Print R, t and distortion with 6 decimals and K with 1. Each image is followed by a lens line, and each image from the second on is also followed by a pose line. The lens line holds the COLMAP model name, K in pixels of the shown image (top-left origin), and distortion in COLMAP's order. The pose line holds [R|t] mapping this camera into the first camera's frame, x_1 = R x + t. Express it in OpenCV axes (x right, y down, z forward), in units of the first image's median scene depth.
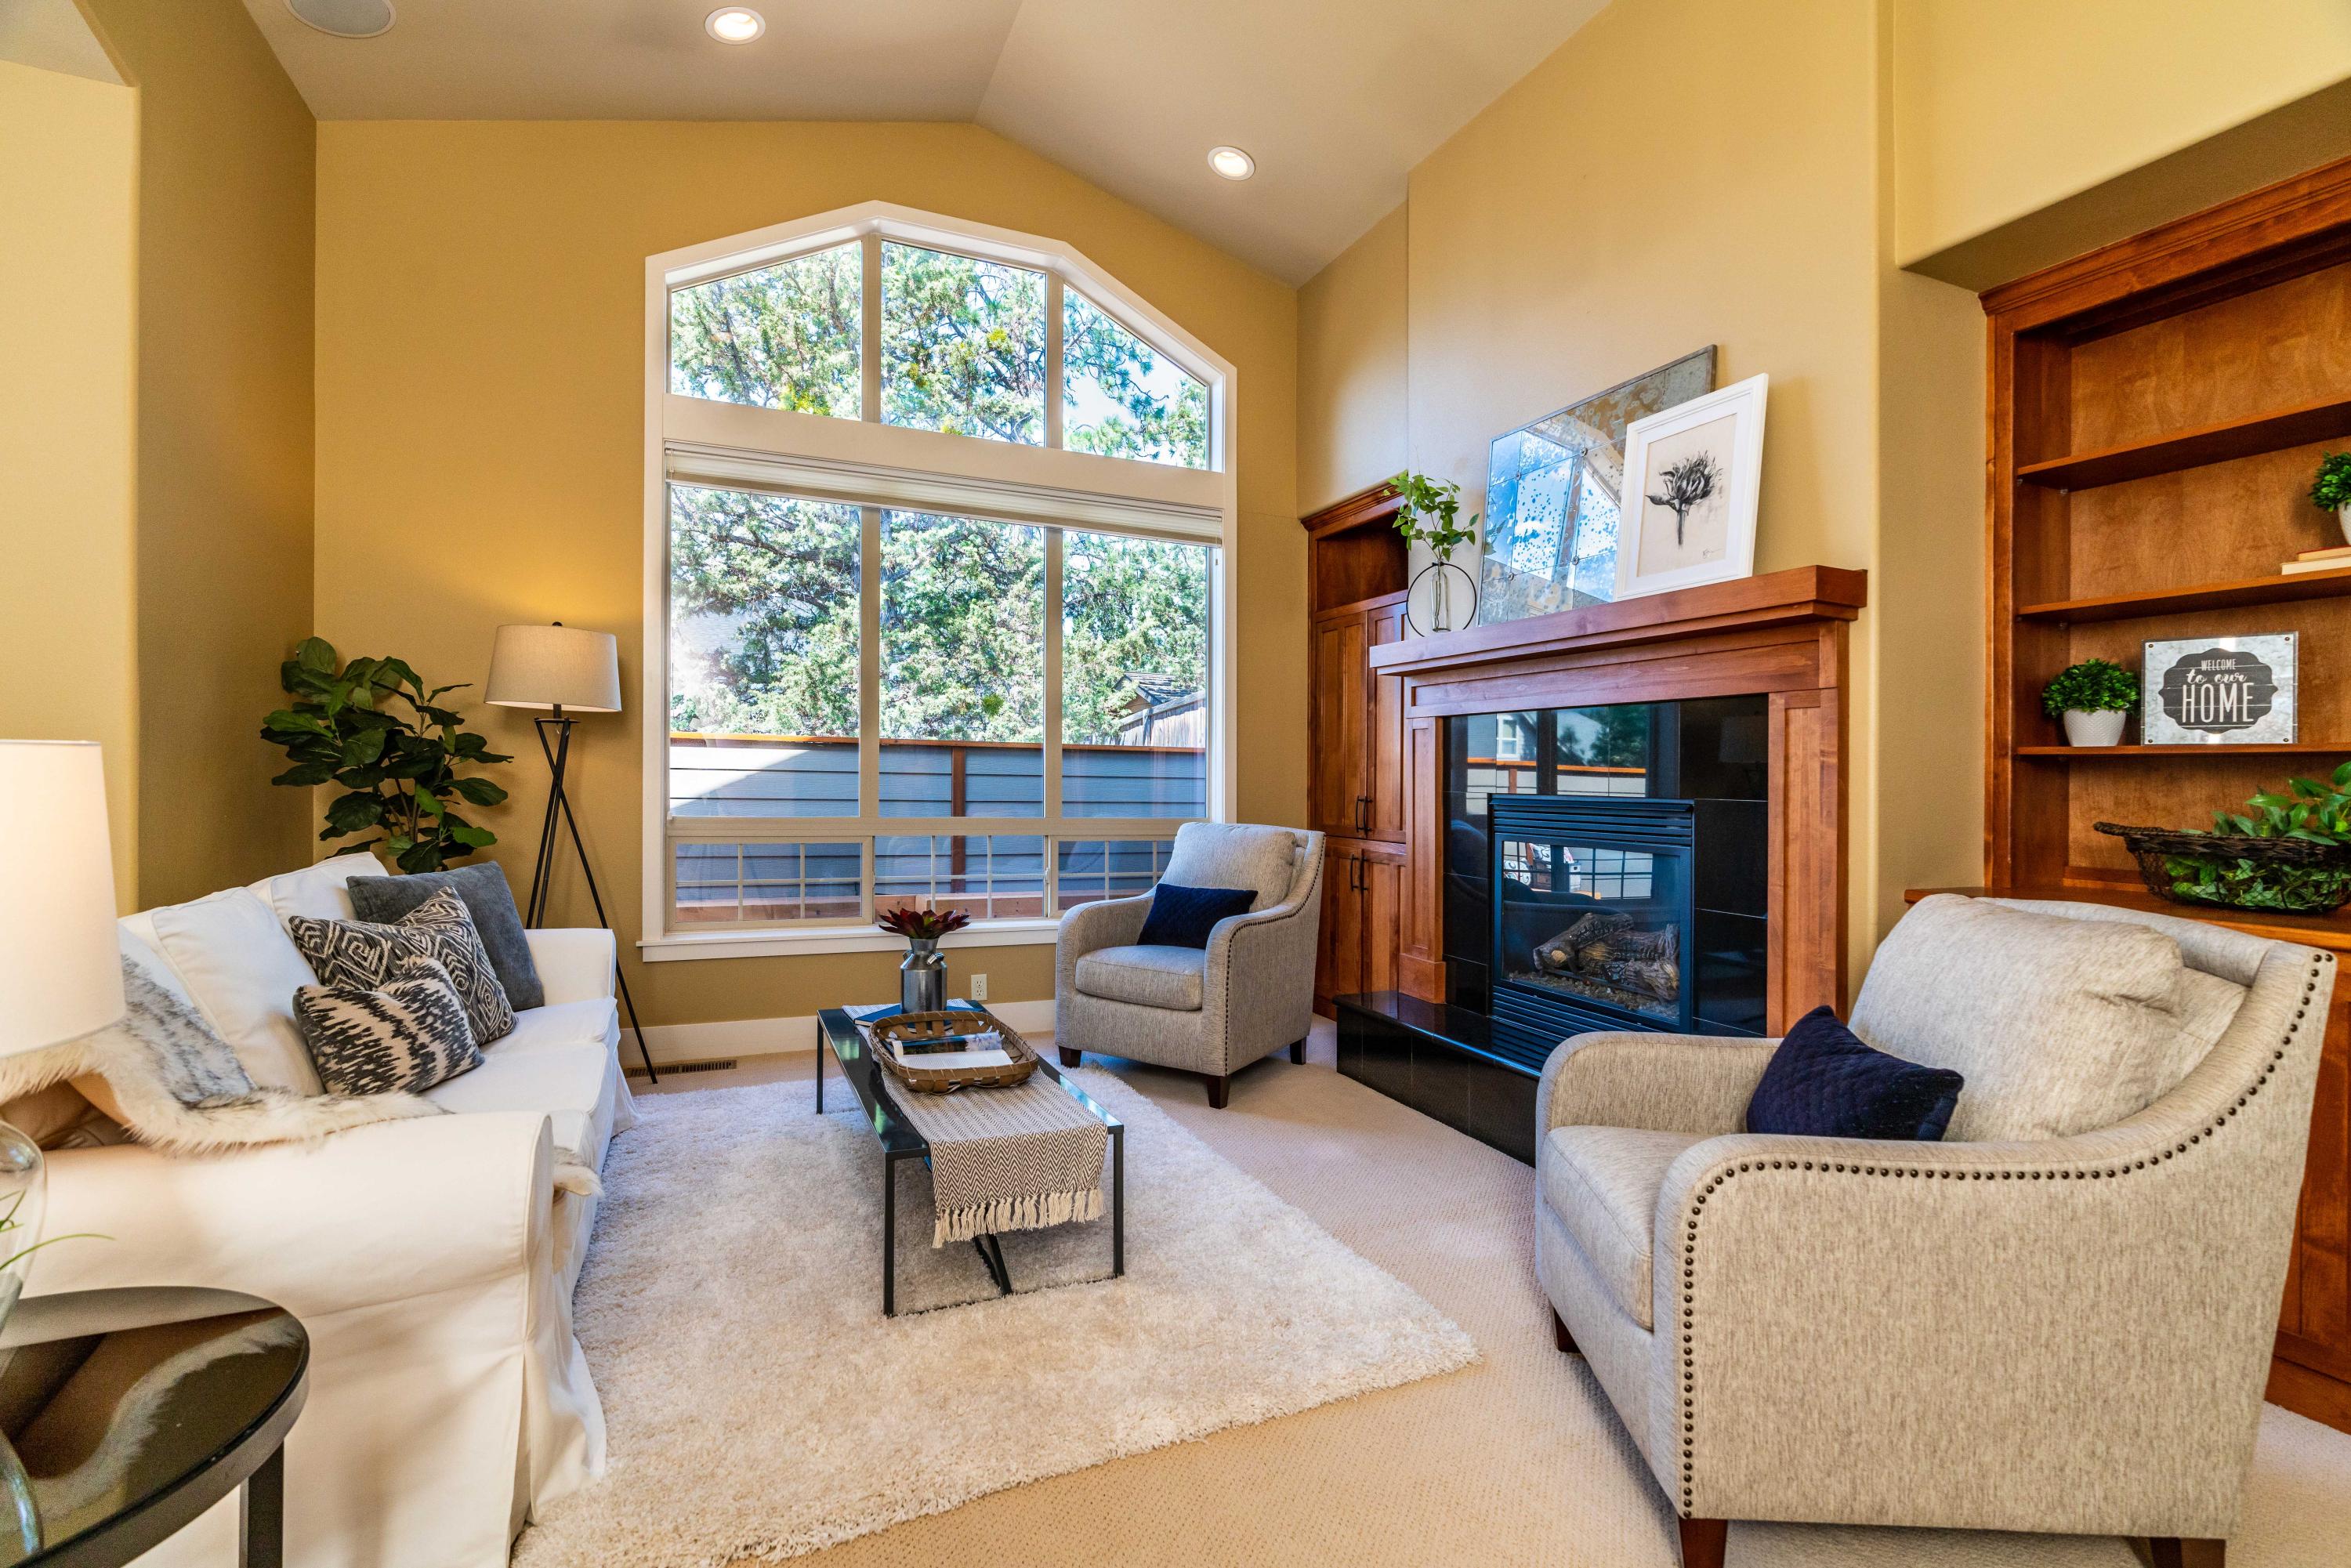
lens RADIAL K [[1073.6, 0, 1249.2], [0, 1073.6, 753.9], [0, 0, 1]] dist [-0.006740, 0.004541]
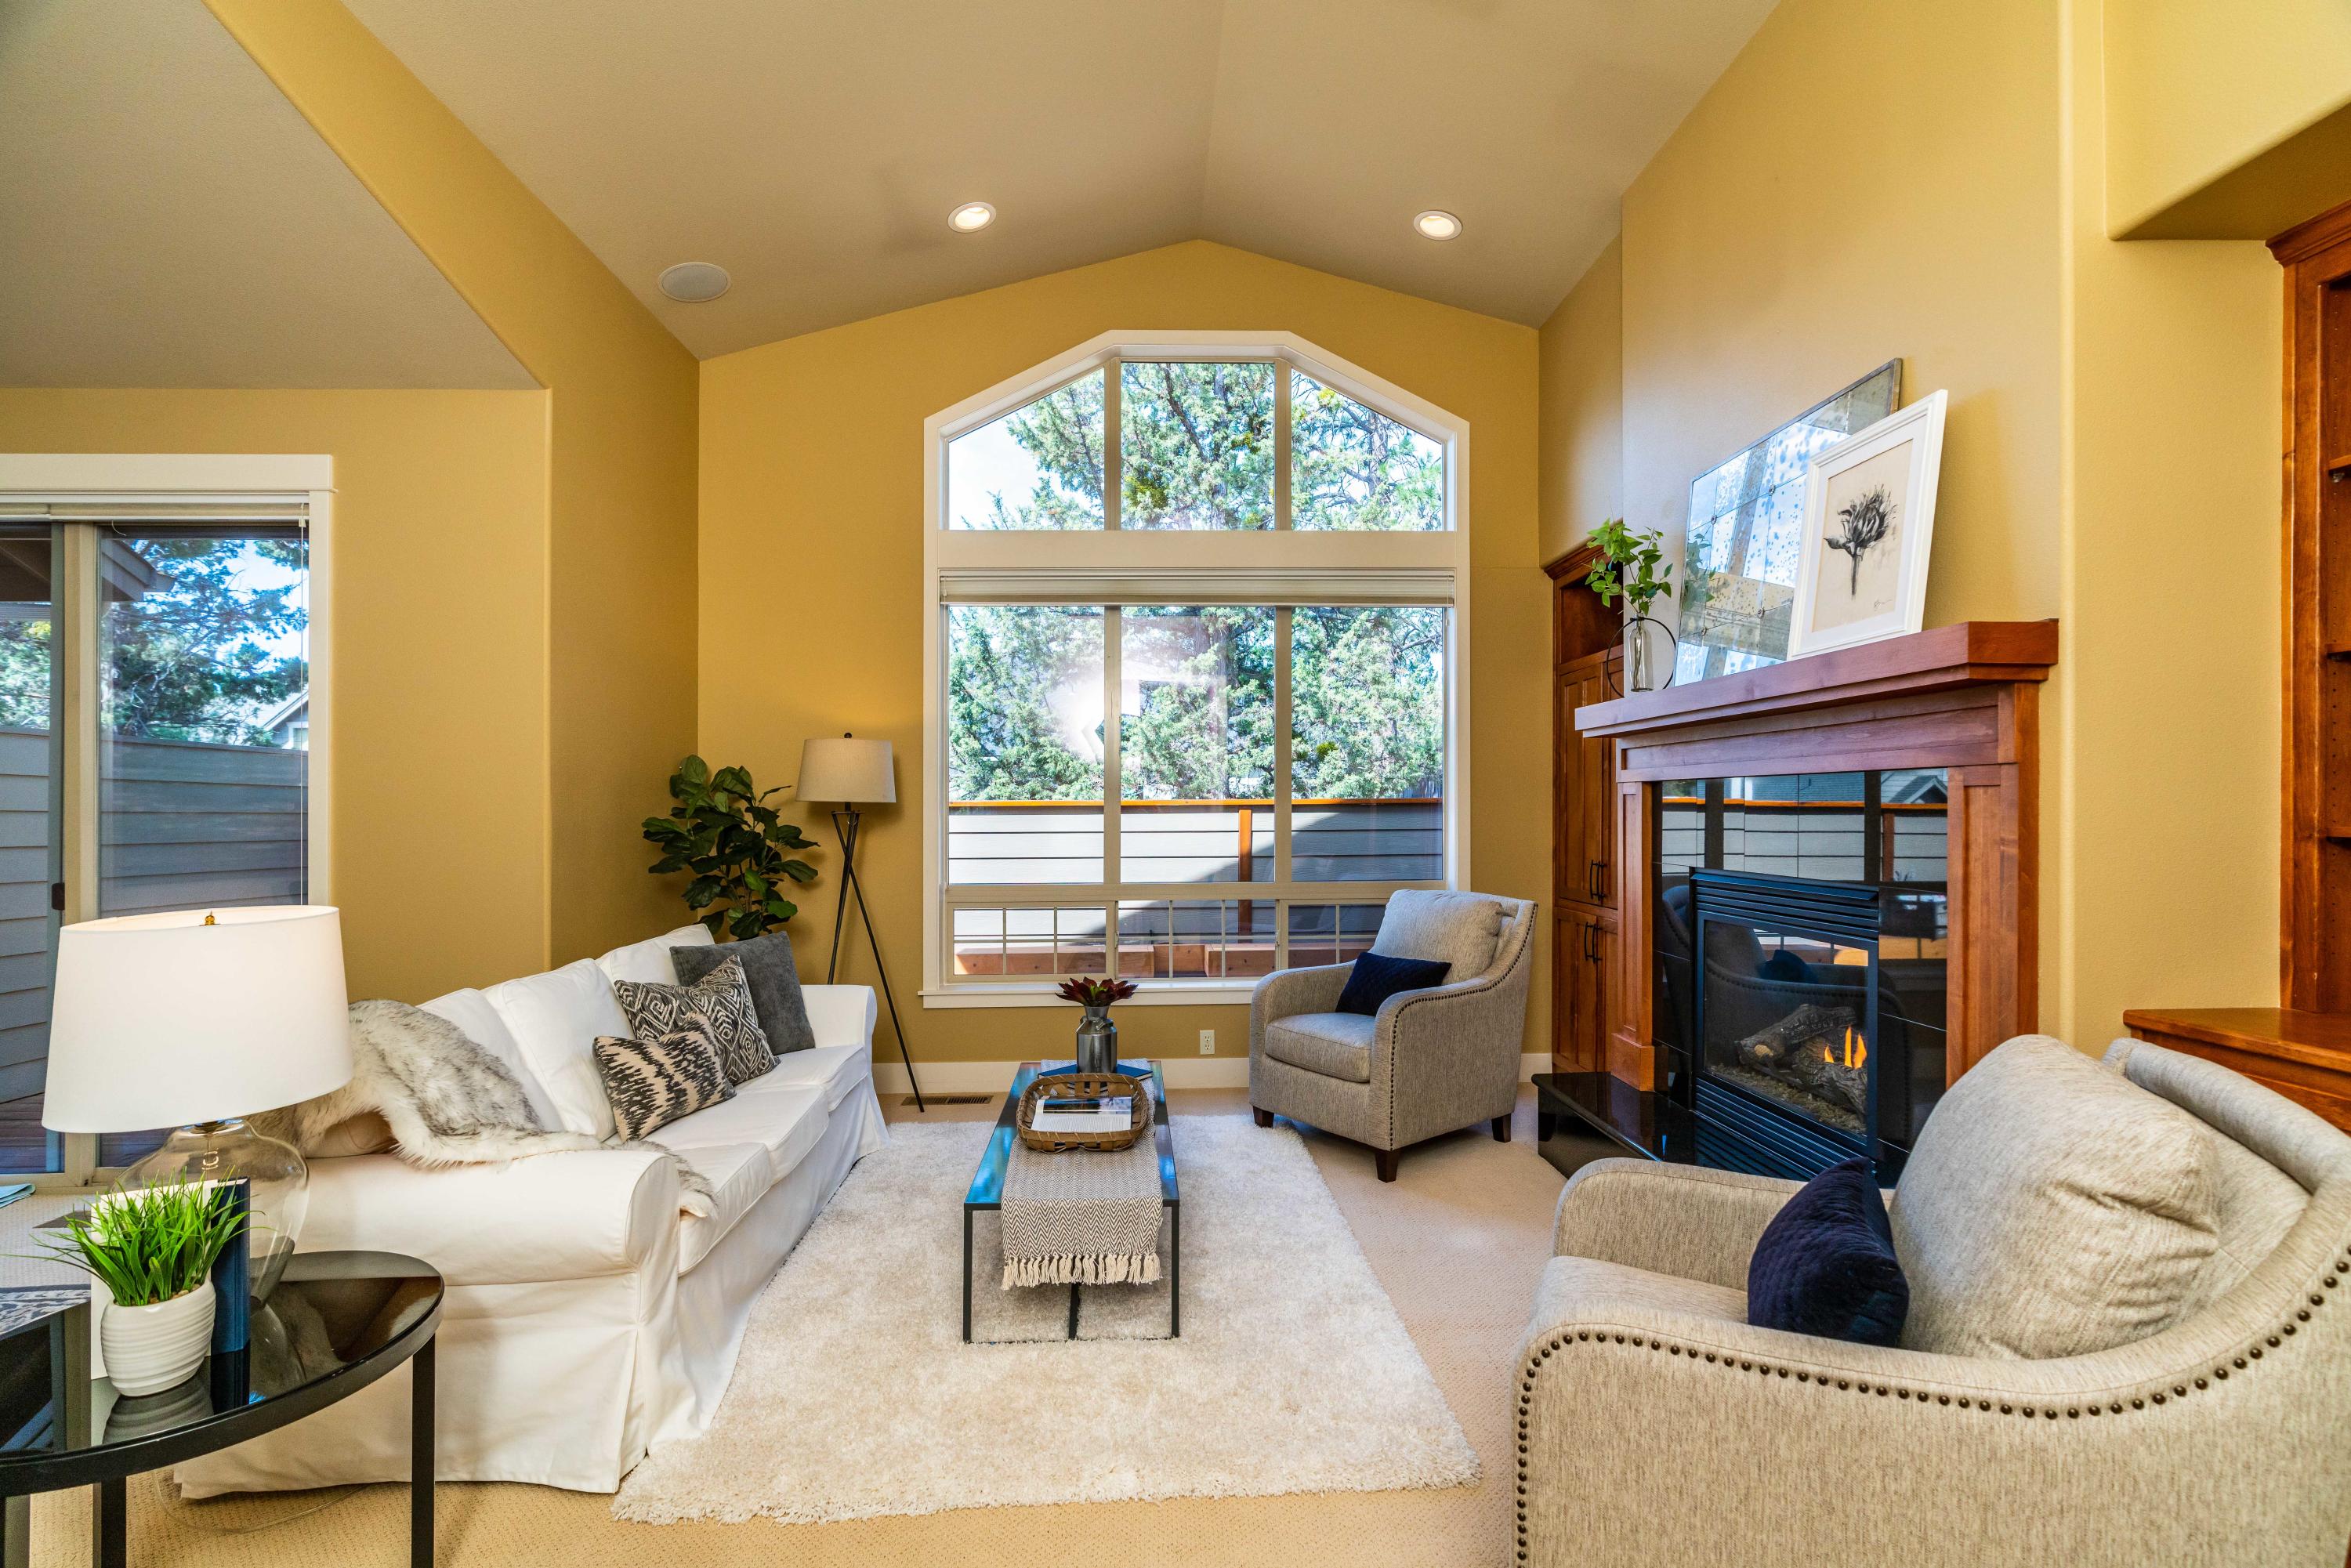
lens RADIAL K [[1073.6, 0, 1223.4], [0, 1073.6, 783.7], [0, 0, 1]] dist [-0.006740, 0.004541]
pose [[0.931408, -0.028295, -0.362875, 0.256609], [0.026965, 0.999598, -0.008729, -0.051523], [0.362977, -0.001654, 0.931797, -0.001255]]
